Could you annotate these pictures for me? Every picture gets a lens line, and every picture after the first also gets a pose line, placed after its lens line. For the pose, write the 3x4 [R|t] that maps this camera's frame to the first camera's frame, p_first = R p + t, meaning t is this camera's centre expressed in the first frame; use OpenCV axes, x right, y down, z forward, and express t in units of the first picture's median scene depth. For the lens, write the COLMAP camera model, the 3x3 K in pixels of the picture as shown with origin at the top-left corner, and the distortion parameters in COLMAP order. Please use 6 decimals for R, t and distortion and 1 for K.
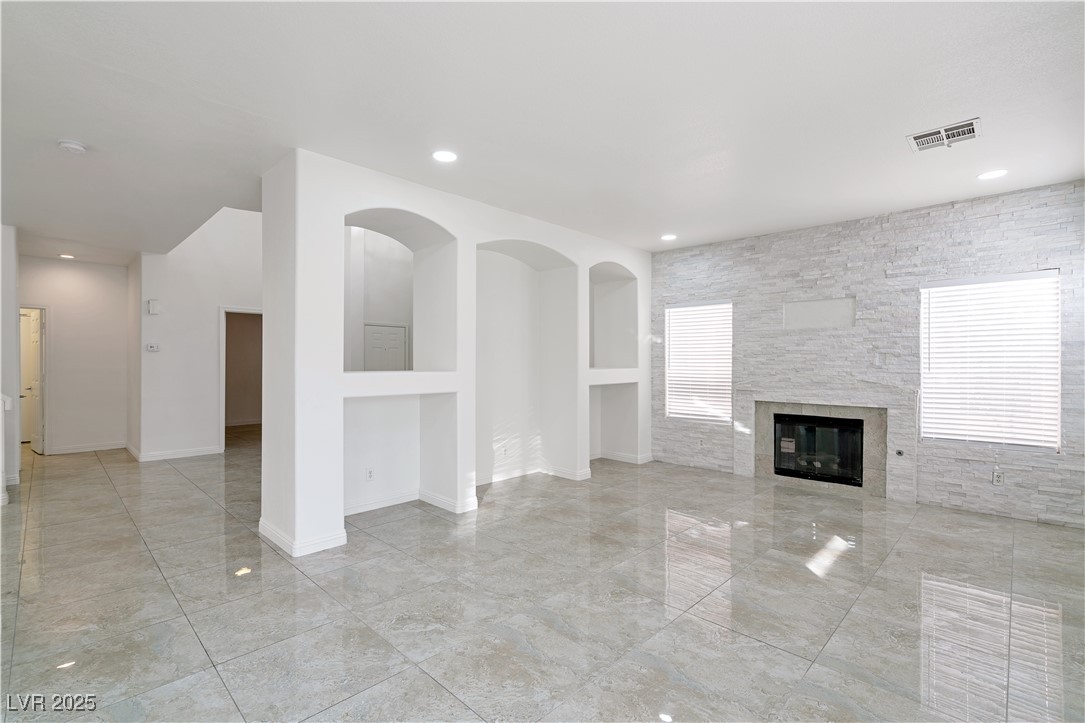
lens RADIAL K [[492.7, 0, 541.9], [0, 492.7, 361.7], [0, 0, 1]] dist [-0.004804, 0.001756]
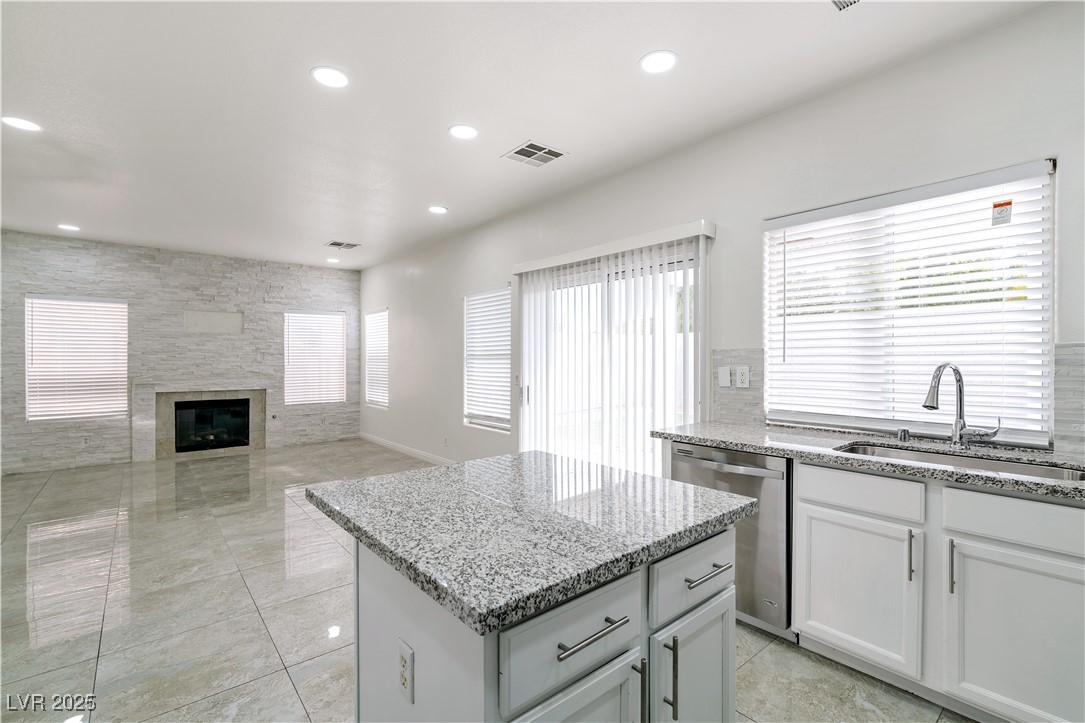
lens RADIAL K [[492.7, 0, 553.8], [0, 492.7, 360.3], [0, 0, 1]] dist [-0.004804, 0.001756]
pose [[0.082576, -0.003803, 0.996578, -0.681392], [-0.000127, 0.999993, 0.003827, 0.000177], [-0.996585, -0.000443, 0.082575, -0.010703]]
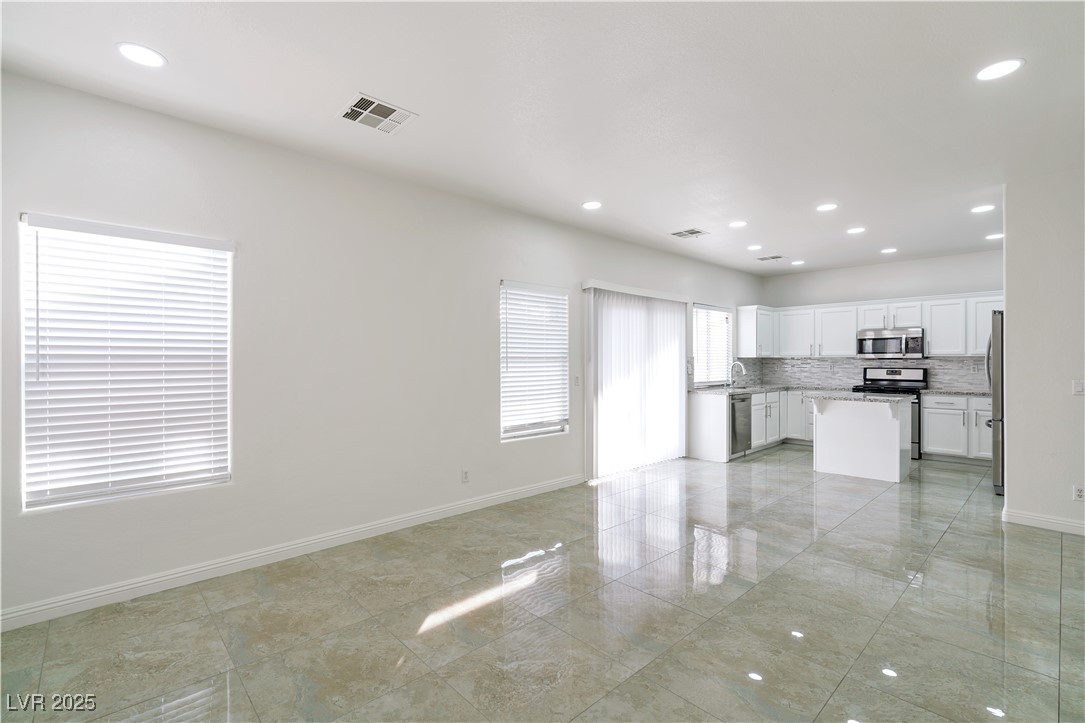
lens RADIAL K [[492.7, 0, 539.7], [0, 492.7, 362.6], [0, 0, 1]] dist [-0.004804, 0.001756]
pose [[-0.999661, 0.004010, 0.025709, 0.319146], [0.004036, 0.999991, 0.000961, 0.001347], [-0.025705, 0.001064, -0.999669, 1.194633]]
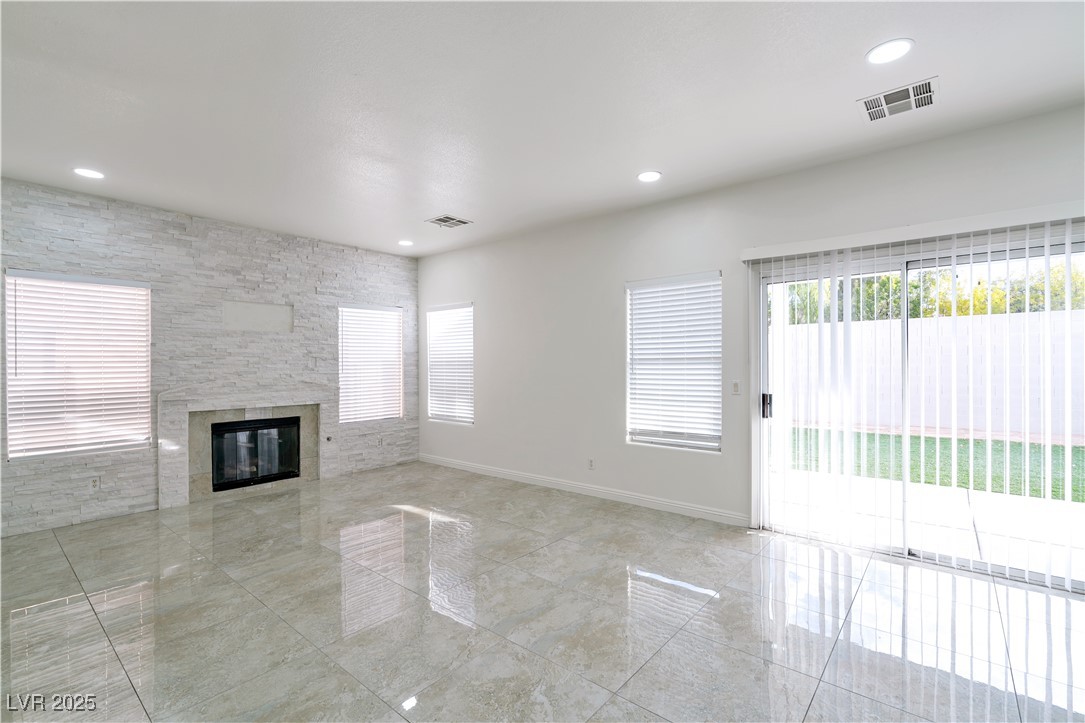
lens RADIAL K [[492.7, 0, 548.5], [0, 492.7, 365.7], [0, 0, 1]] dist [-0.004804, 0.001756]
pose [[-0.091161, -0.003378, 0.995830, -0.492727], [0.004166, 0.999984, 0.003774, 0.000549], [-0.995827, 0.004493, -0.091145, 0.513506]]
